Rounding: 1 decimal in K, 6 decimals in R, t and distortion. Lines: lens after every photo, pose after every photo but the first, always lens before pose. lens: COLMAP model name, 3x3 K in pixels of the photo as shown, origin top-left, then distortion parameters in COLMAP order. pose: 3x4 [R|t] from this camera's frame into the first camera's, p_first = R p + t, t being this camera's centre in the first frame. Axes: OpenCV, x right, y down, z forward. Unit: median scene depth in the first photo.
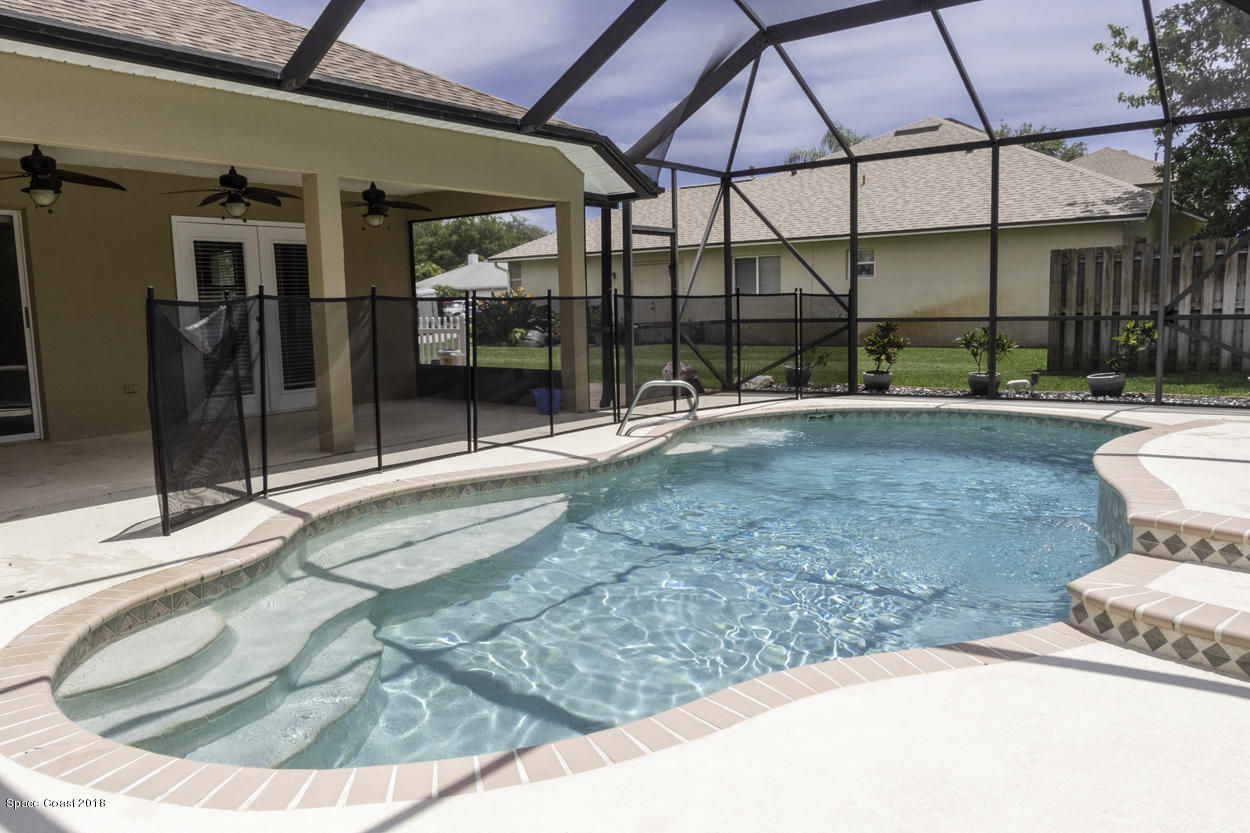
lens RADIAL K [[904.3, 0, 625.0], [0, 904.3, 416.5], [0, 0, 1]] dist [0.086509, -0.000794]
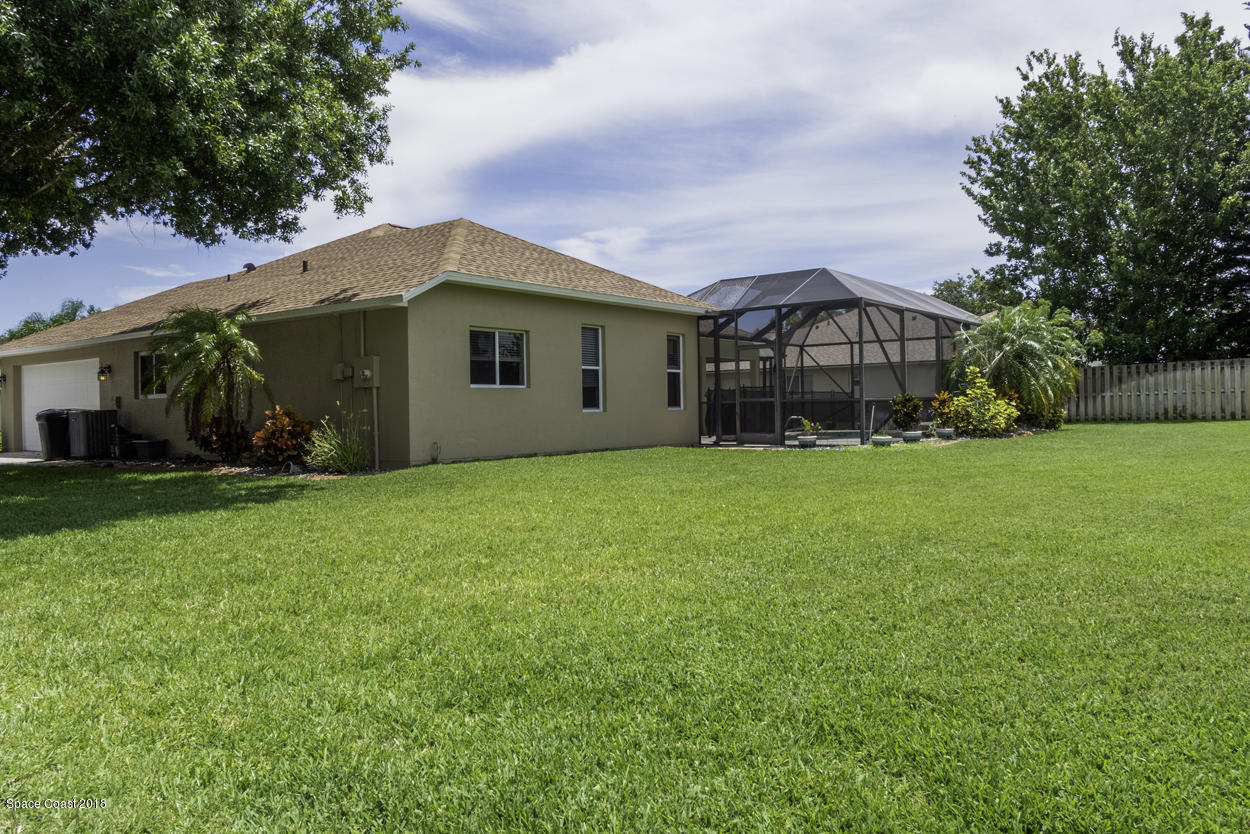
lens RADIAL K [[904.3, 0, 625.0], [0, 904.3, 417.0], [0, 0, 1]] dist [0.086509, -0.000794]
pose [[0.999735, -0.002205, -0.022913, -0.328349], [-0.000109, 0.994934, -0.100527, 0.190763], [0.023019, 0.100503, 0.994670, -1.517011]]
